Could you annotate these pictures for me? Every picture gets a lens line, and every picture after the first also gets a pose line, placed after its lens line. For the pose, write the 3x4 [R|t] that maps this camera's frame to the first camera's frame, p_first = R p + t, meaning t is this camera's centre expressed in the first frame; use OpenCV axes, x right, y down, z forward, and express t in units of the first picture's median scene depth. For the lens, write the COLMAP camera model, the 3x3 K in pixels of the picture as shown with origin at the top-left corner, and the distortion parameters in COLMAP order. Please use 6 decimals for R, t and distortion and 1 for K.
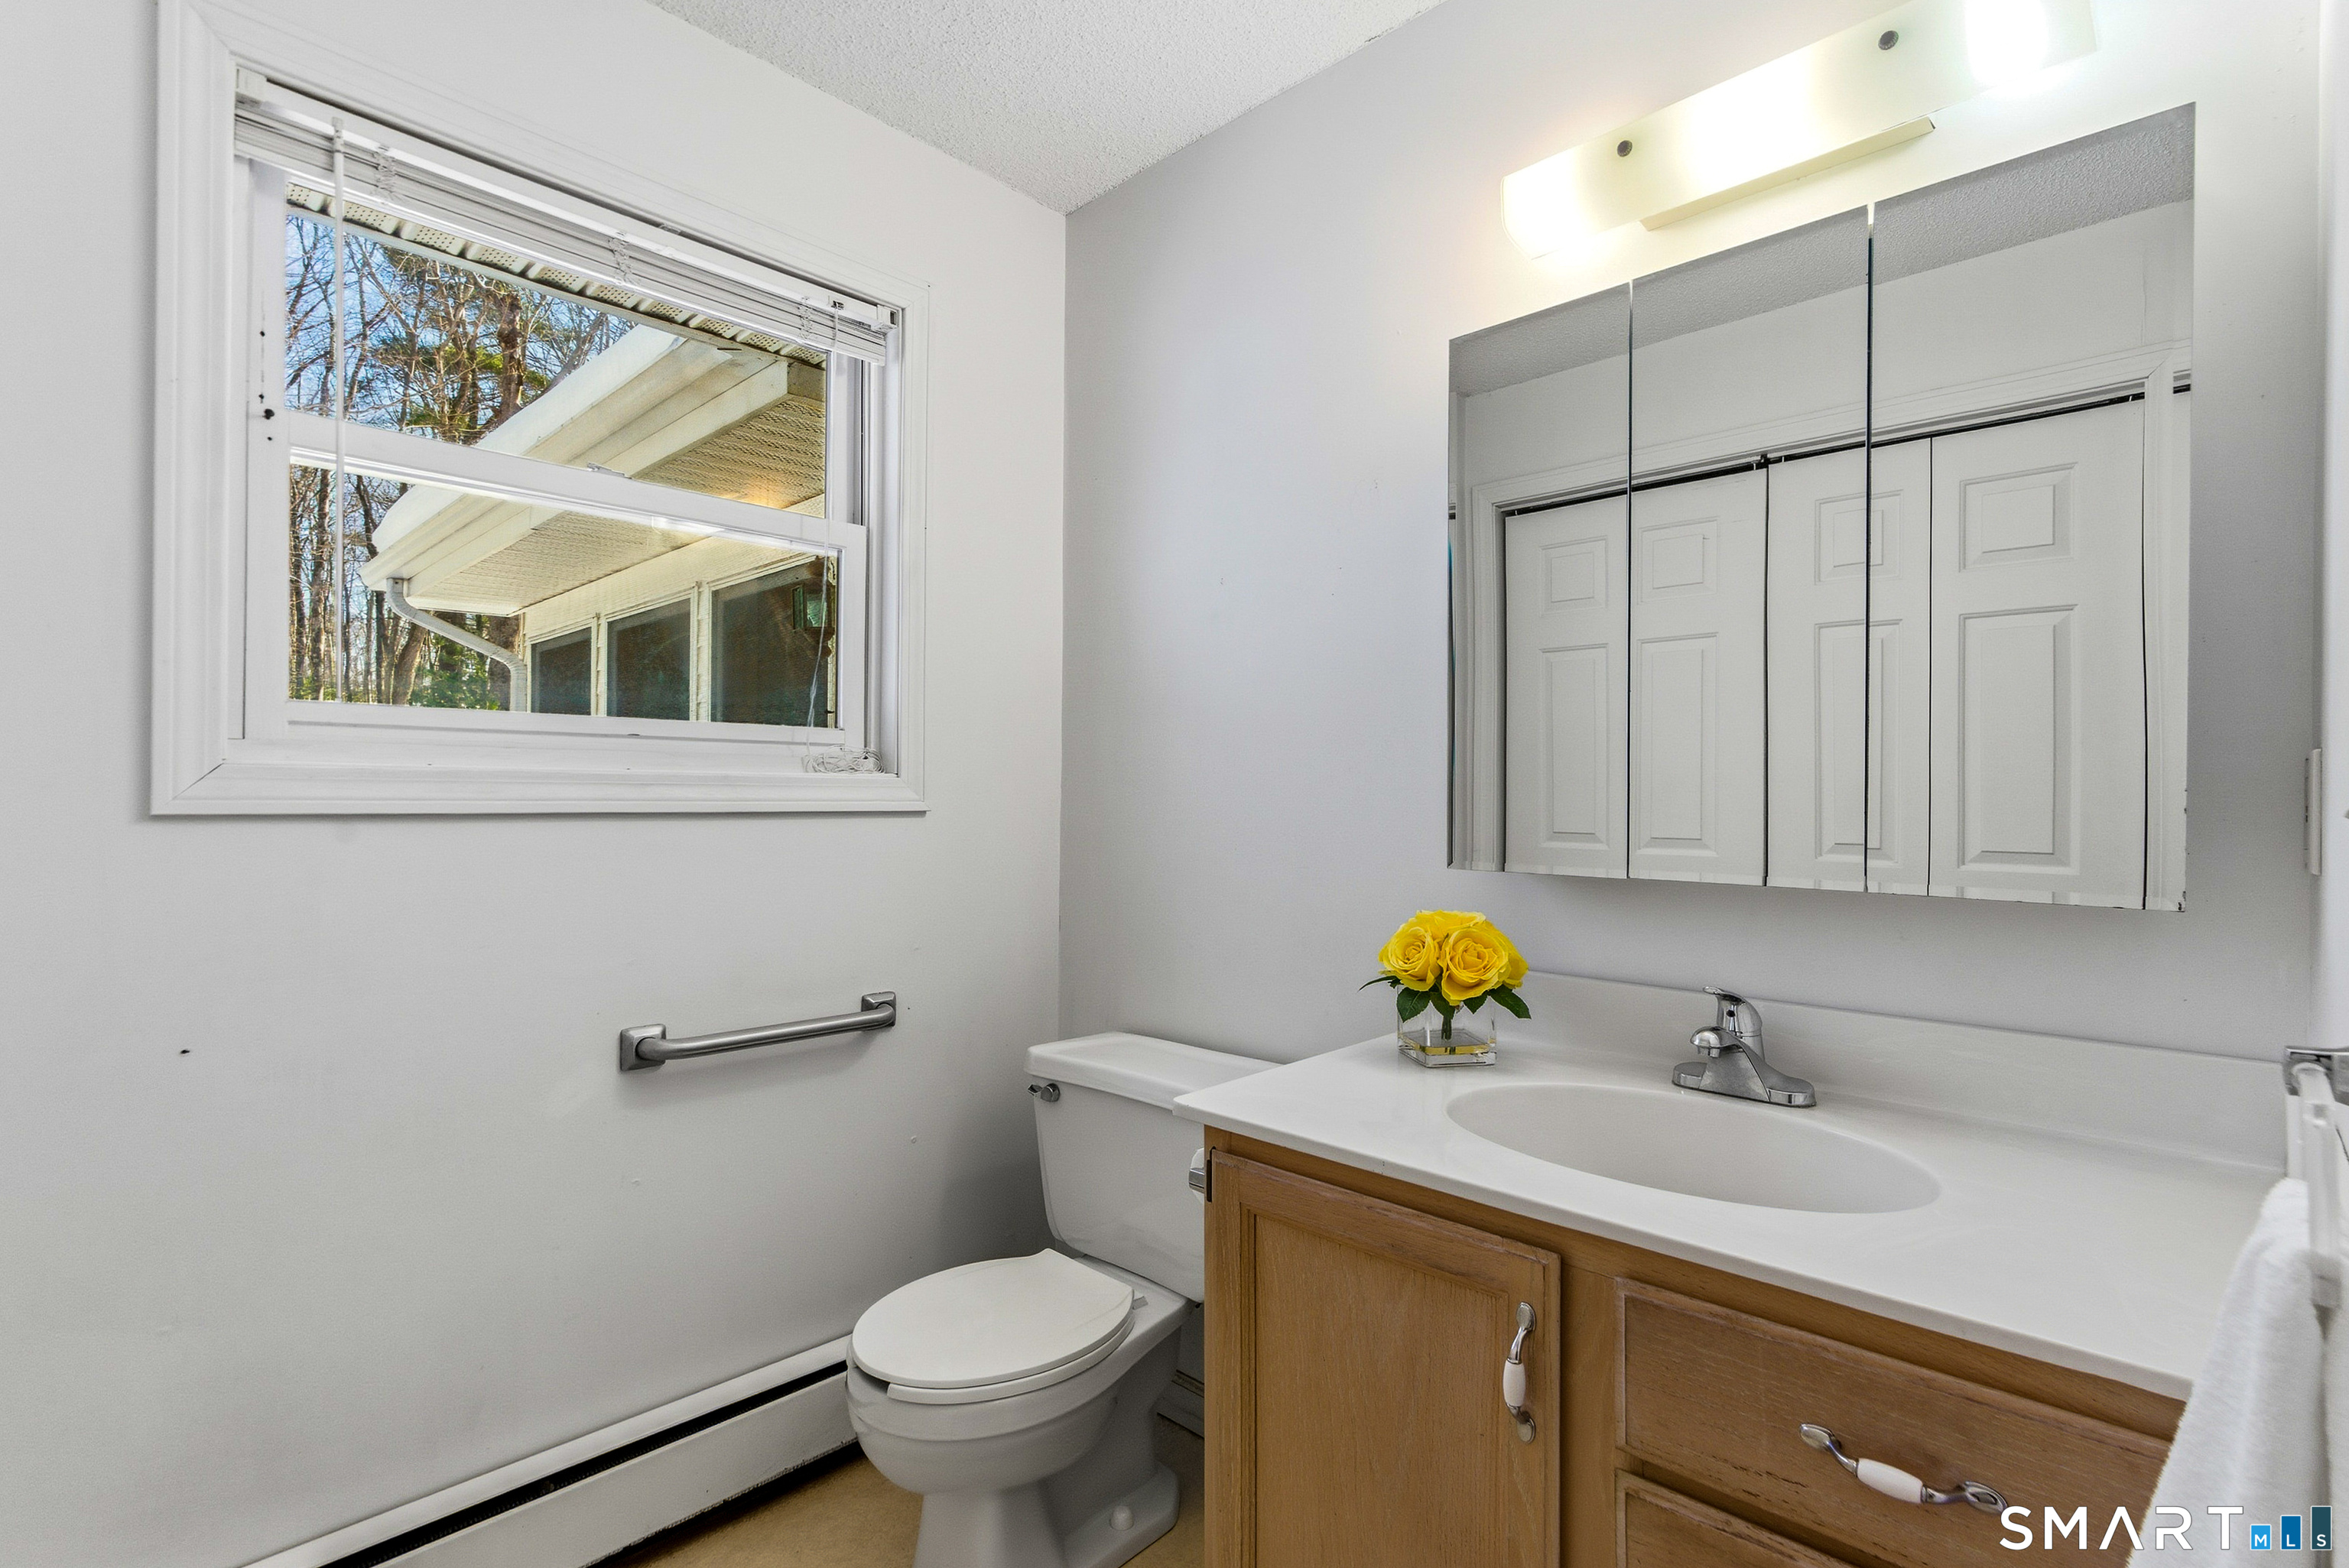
lens RADIAL K [[1114.7, 0, 1182.4], [0, 1114.7, 791.4], [0, 0, 1]] dist [-0.000183, 0.001779]
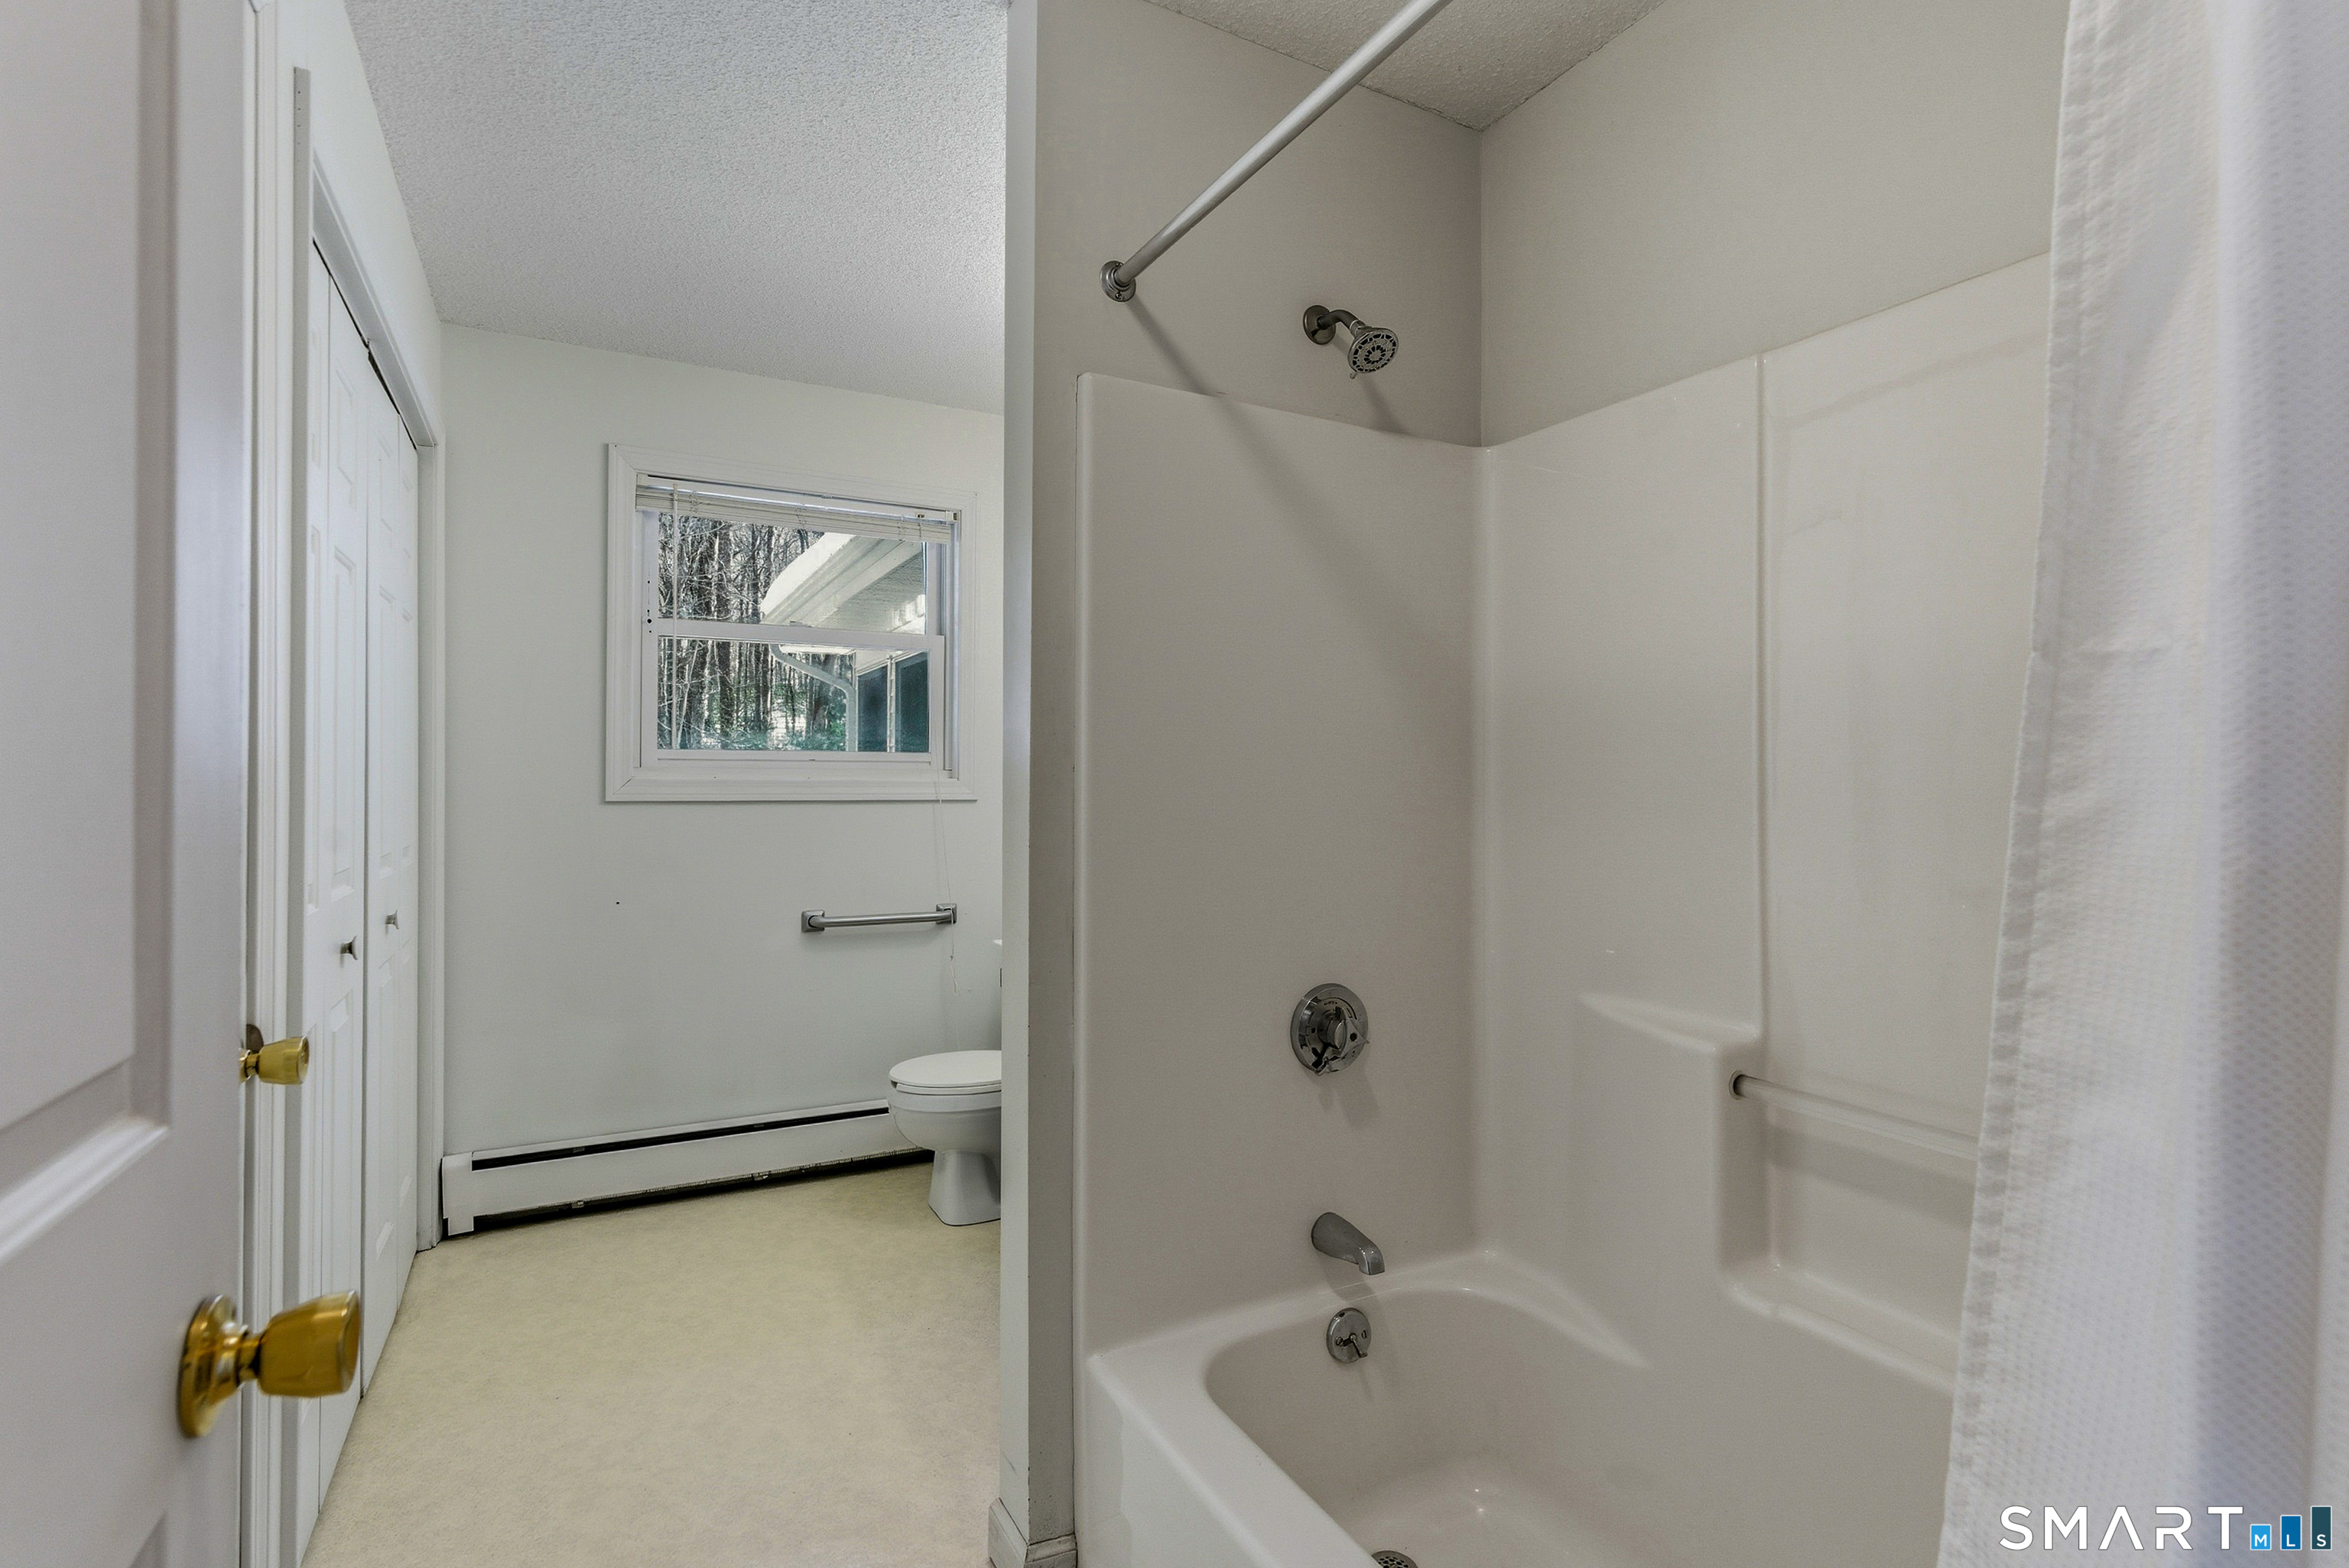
lens RADIAL K [[1114.7, 0, 1167.7], [0, 1114.7, 785.5], [0, 0, 1]] dist [-0.000183, 0.001779]
pose [[0.951075, -0.000966, -0.308960, 0.625042], [0.003024, 0.999976, 0.006182, -0.015486], [0.308946, -0.006814, 0.951055, -0.585379]]
